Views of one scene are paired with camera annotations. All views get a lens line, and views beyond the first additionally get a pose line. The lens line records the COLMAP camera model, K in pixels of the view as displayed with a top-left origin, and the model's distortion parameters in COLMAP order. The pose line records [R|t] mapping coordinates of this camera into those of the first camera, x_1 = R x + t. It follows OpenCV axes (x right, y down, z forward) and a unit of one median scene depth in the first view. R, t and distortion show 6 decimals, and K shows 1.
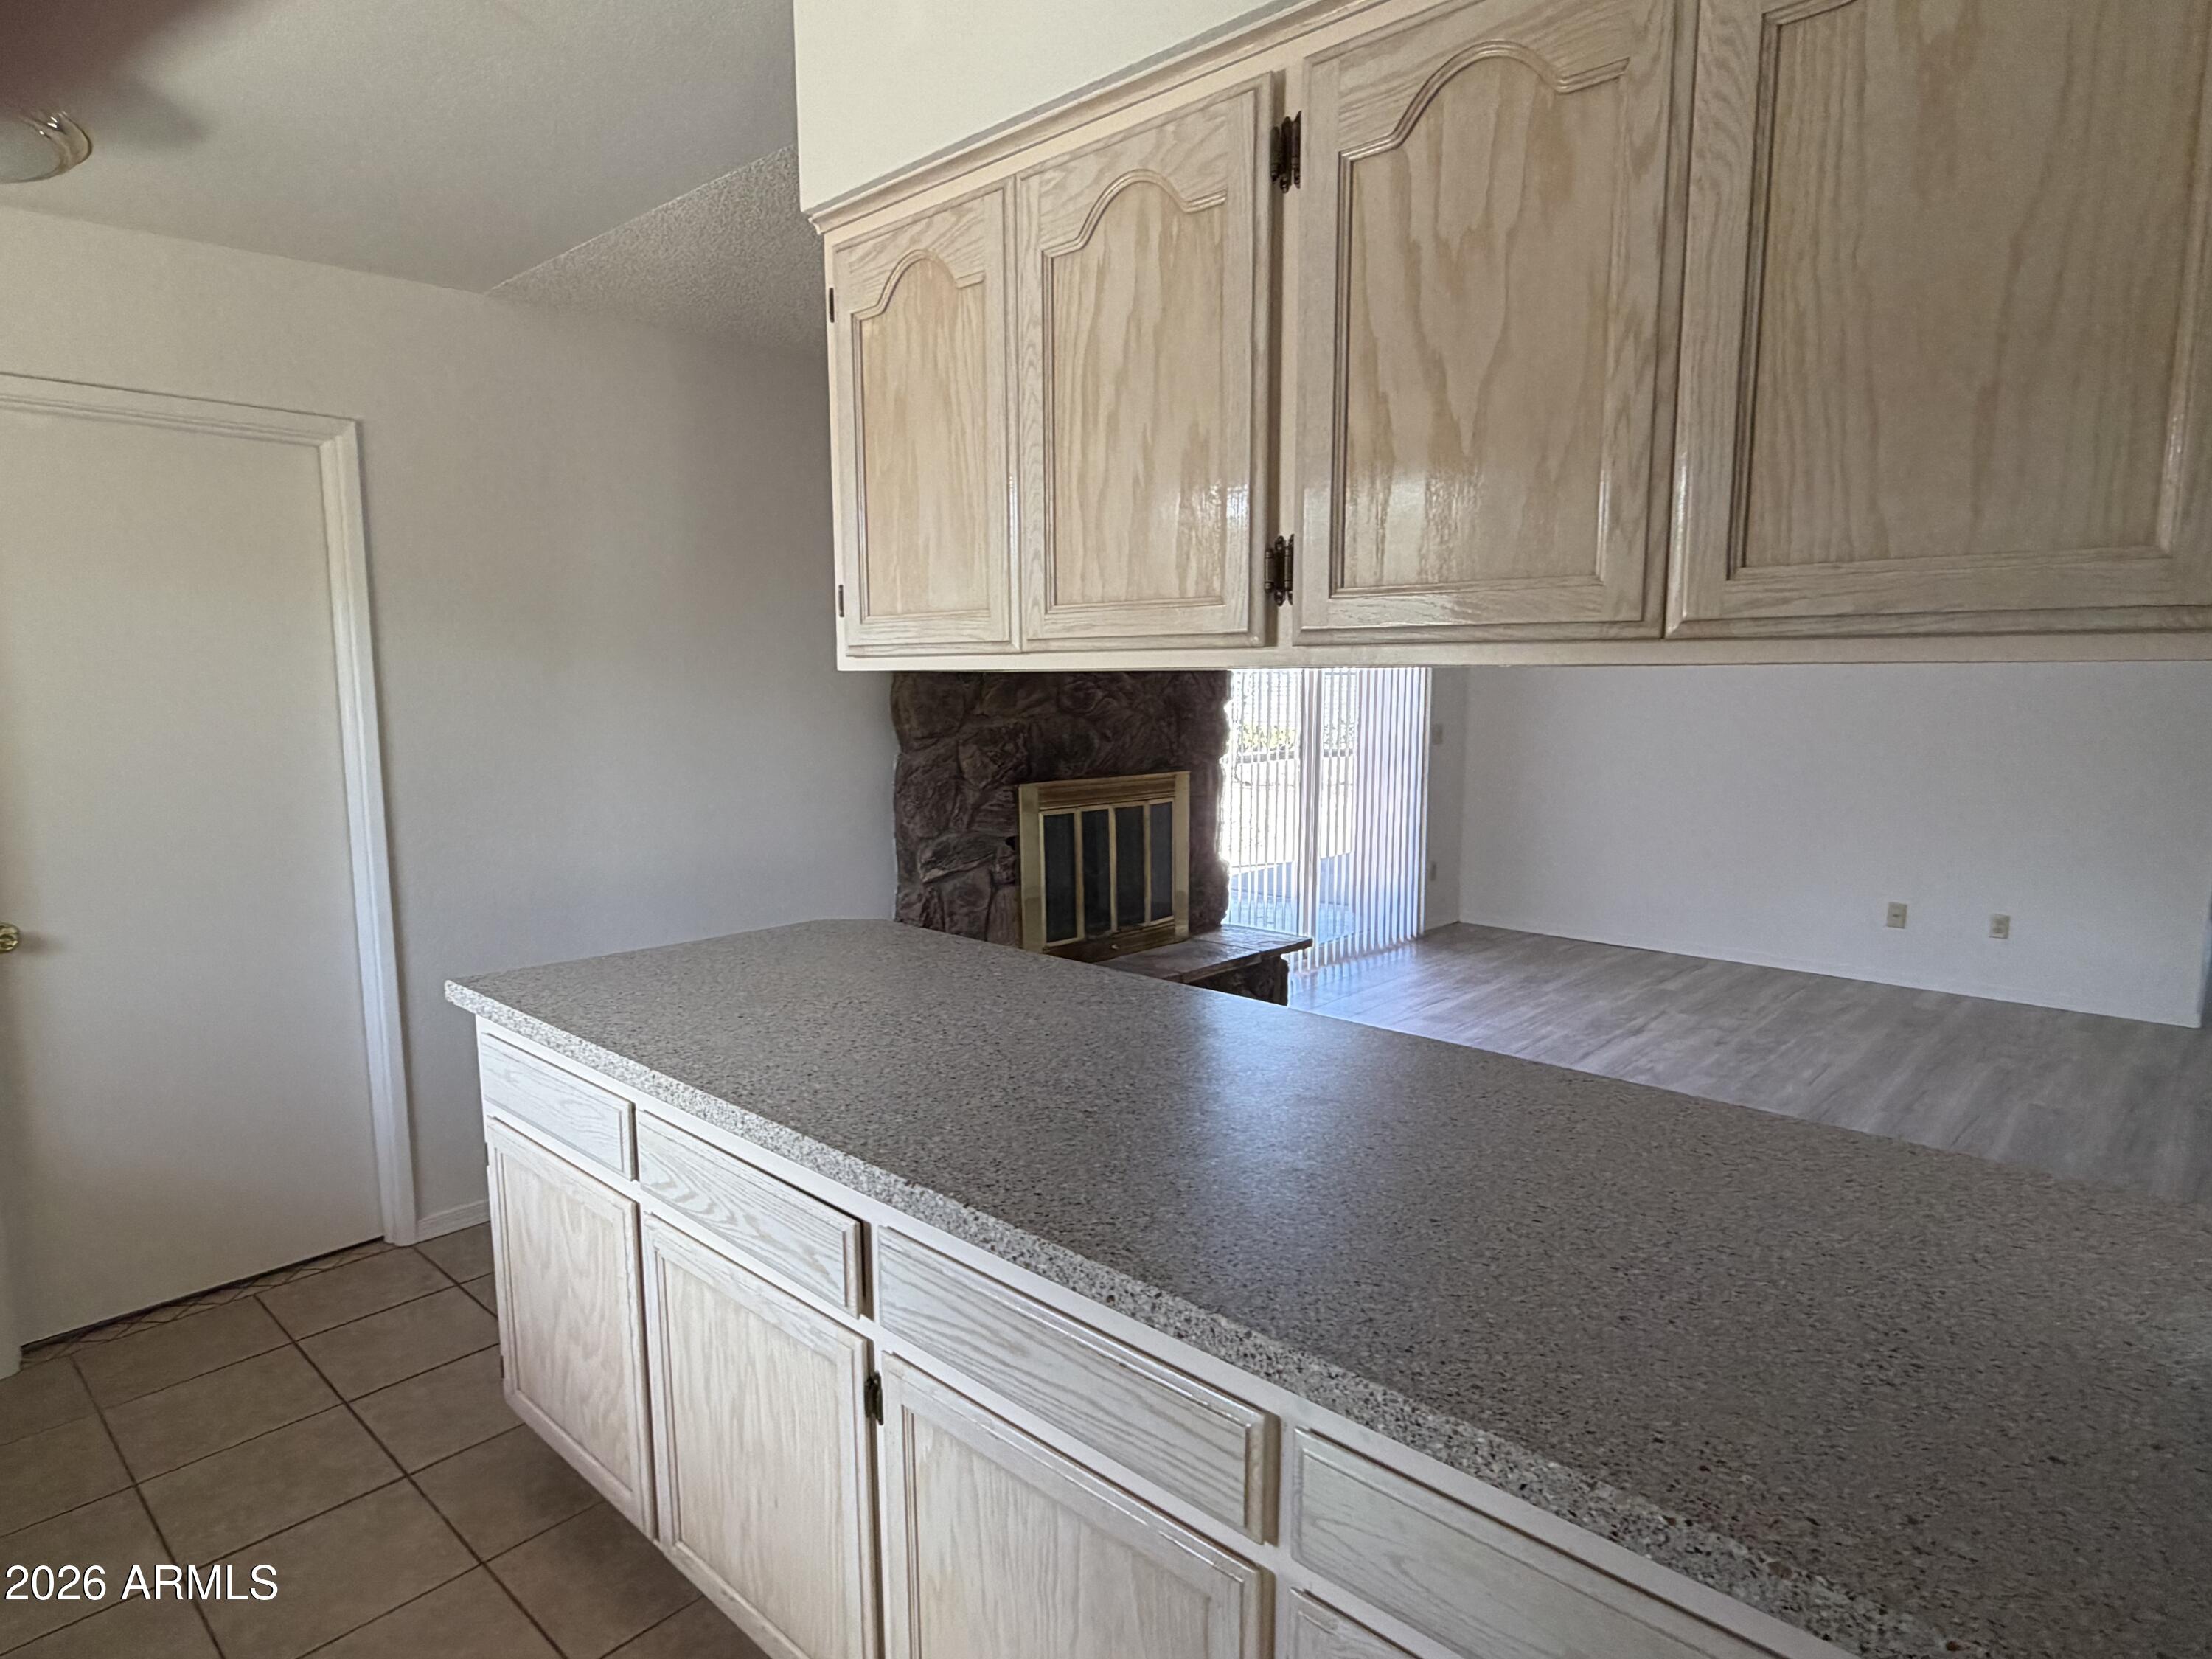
lens RADIAL K [[1249.8, 0, 1106.0], [0, 1249.8, 829.5], [0, 0, 1]] dist [-0.000014, -0.002440]
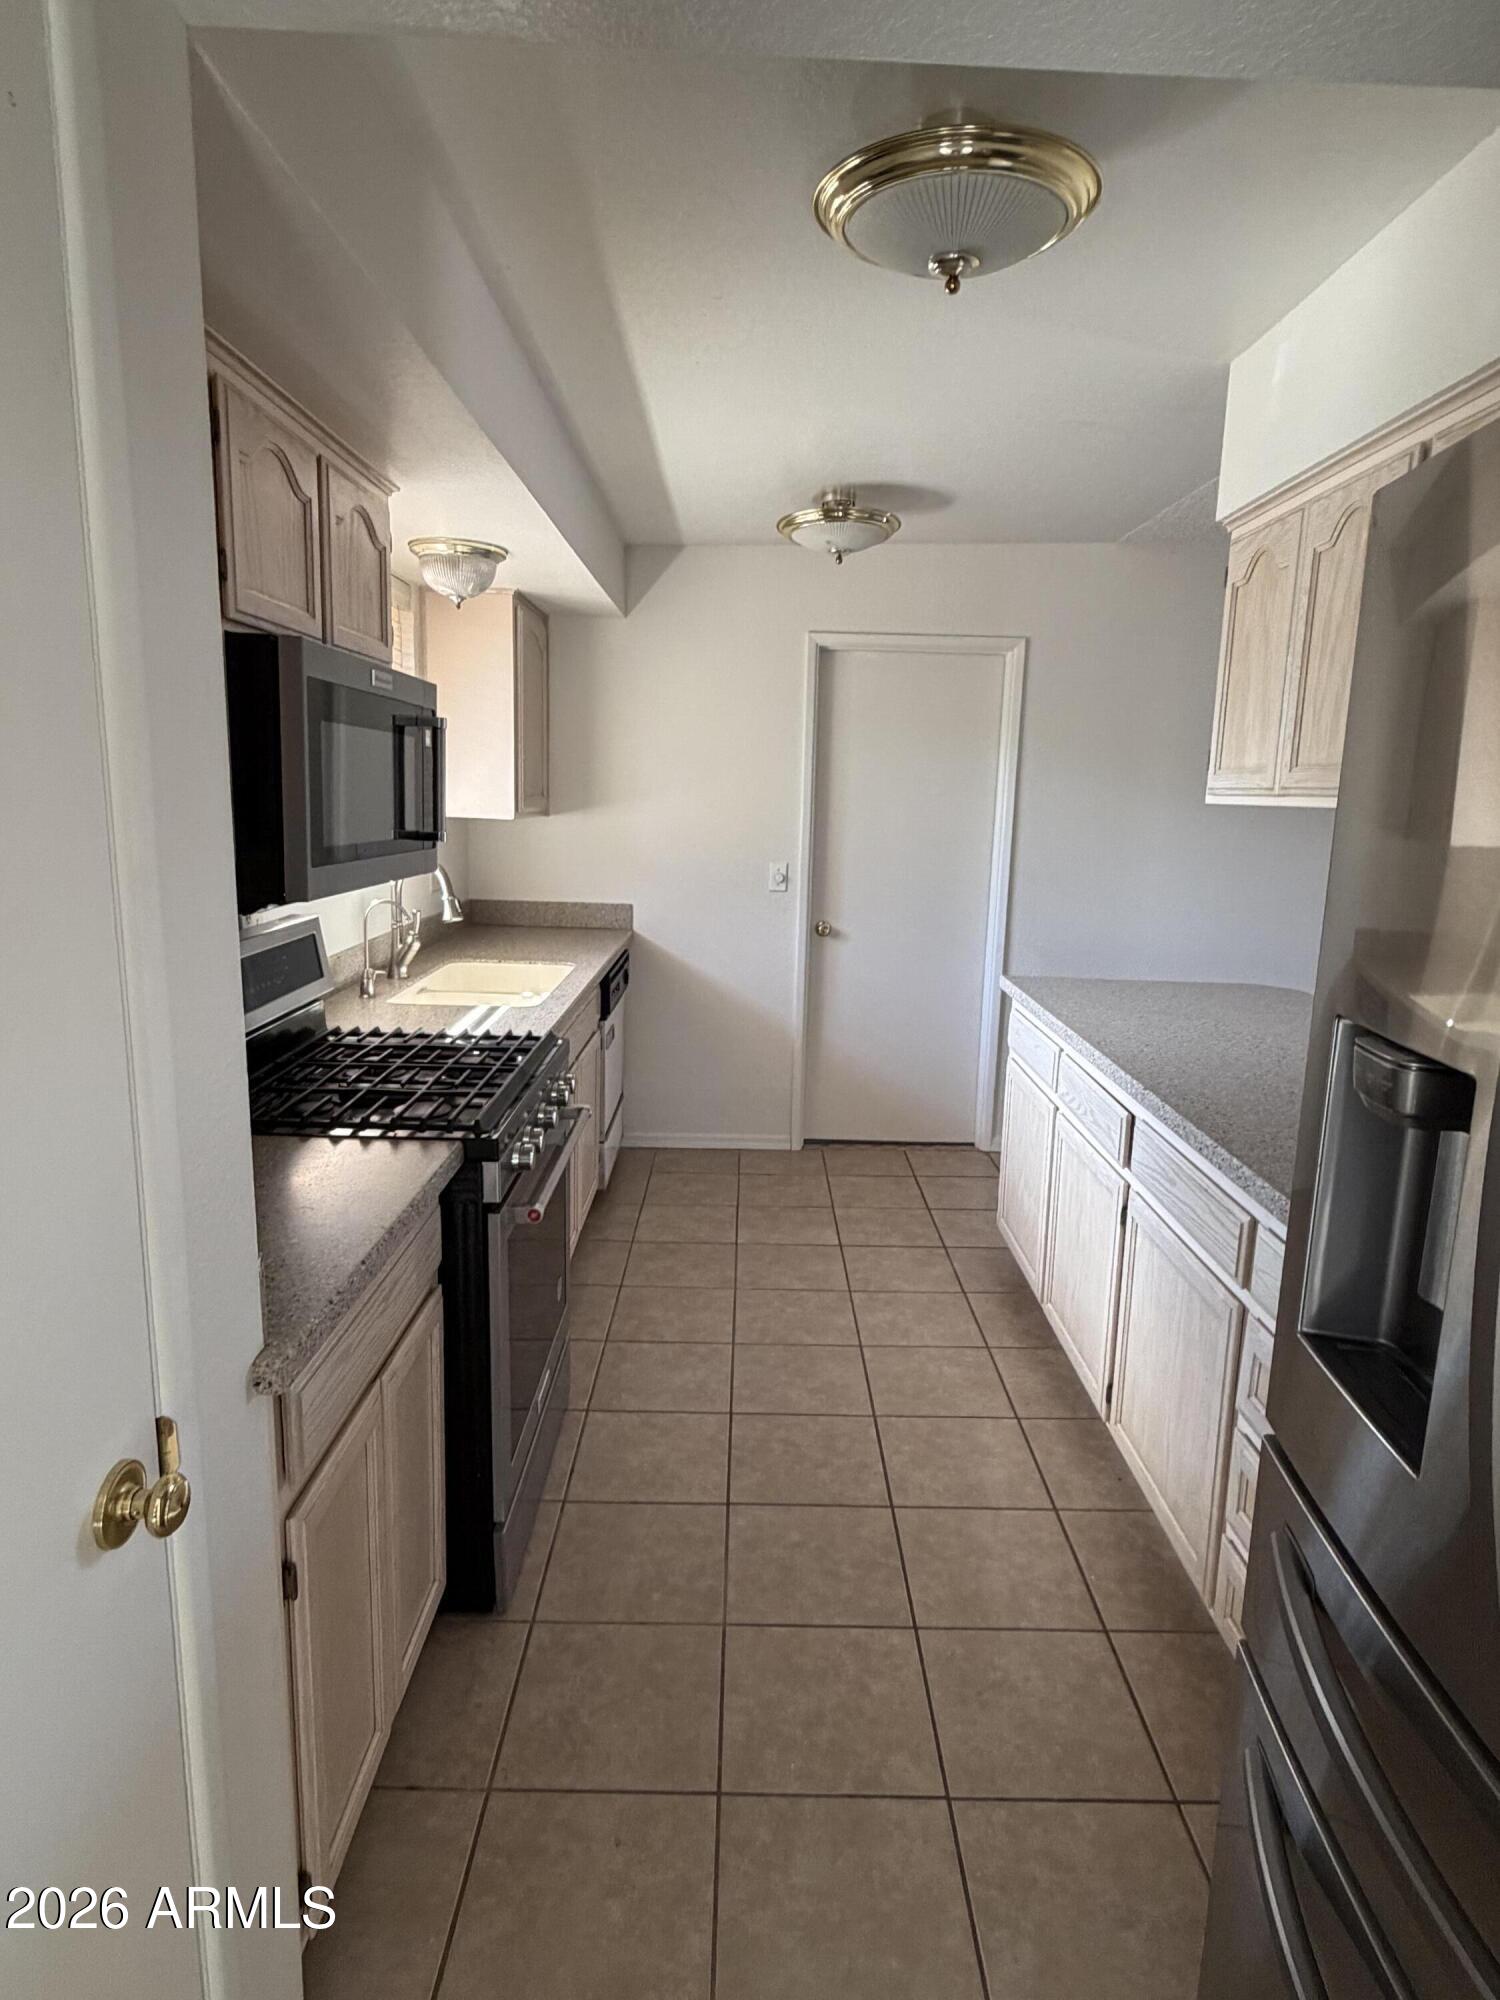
lens RADIAL K [[1130.0, 0, 750.0], [0, 1130.0, 1000.0], [0, 0, 1]] dist [-0.000014, -0.002440]
pose [[0.674445, 0.160447, -0.720680, 0.525934], [-0.122906, 0.986881, 0.104691, 0.047069], [0.728023, 0.017968, 0.685317, -0.461934]]
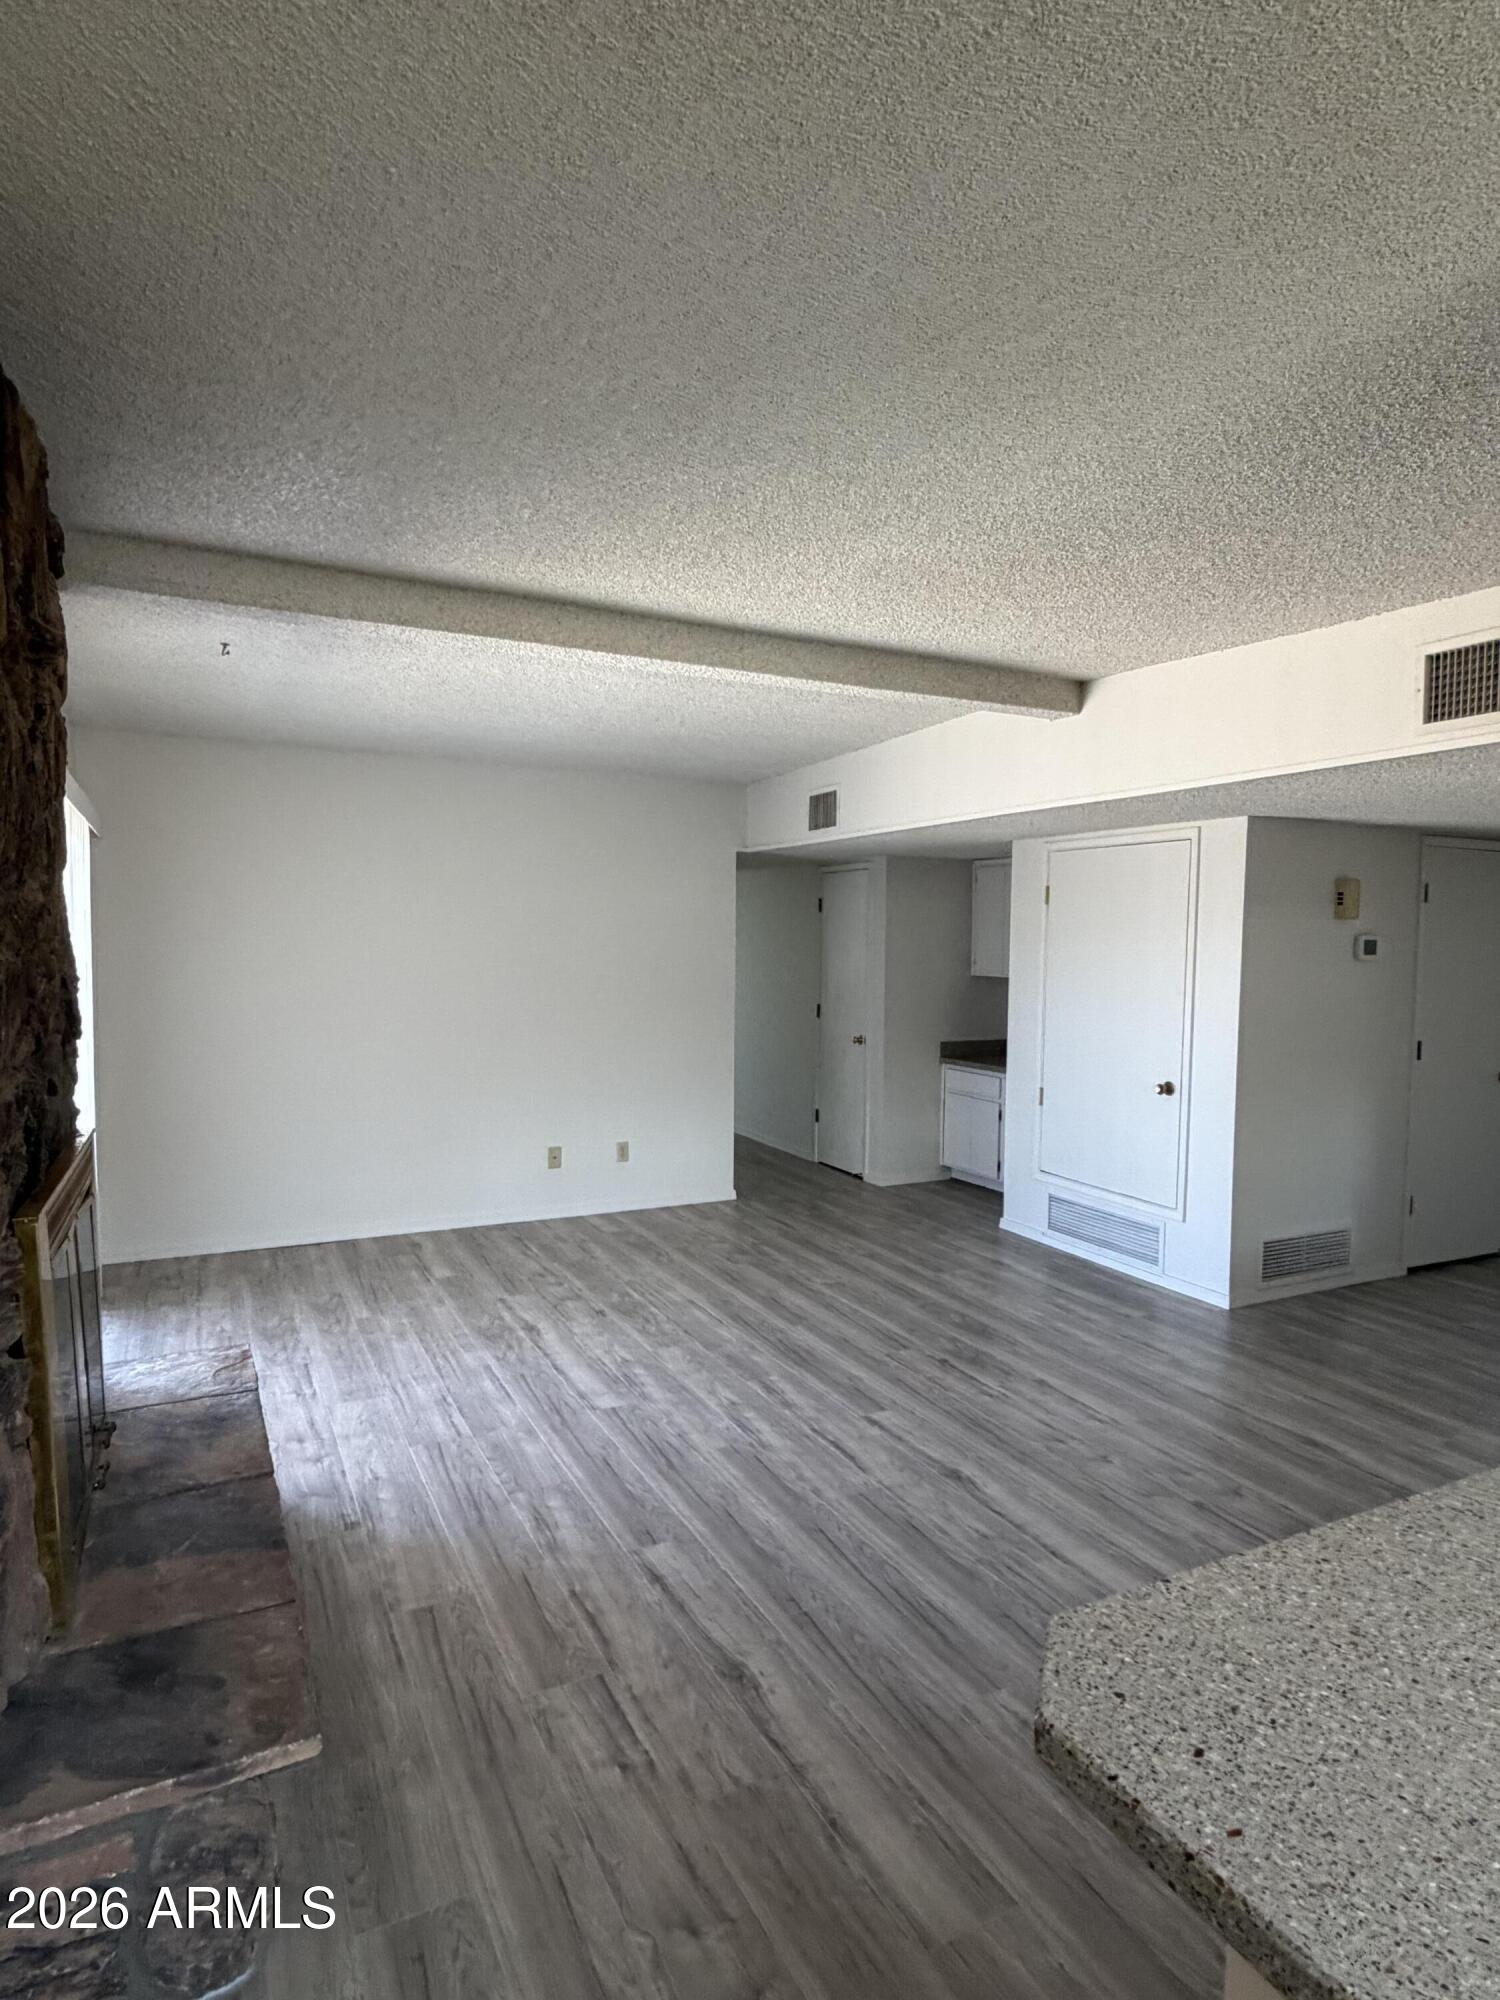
lens RADIAL K [[1130.0, 0, 750.0], [0, 1130.0, 1000.0], [0, 0, 1]] dist [-0.000014, -0.002440]
pose [[0.353225, -0.046119, 0.934401, -0.974461], [0.102088, 0.994720, 0.010504, -0.247856], [-0.929952, 0.091681, 0.356068, 1.646555]]
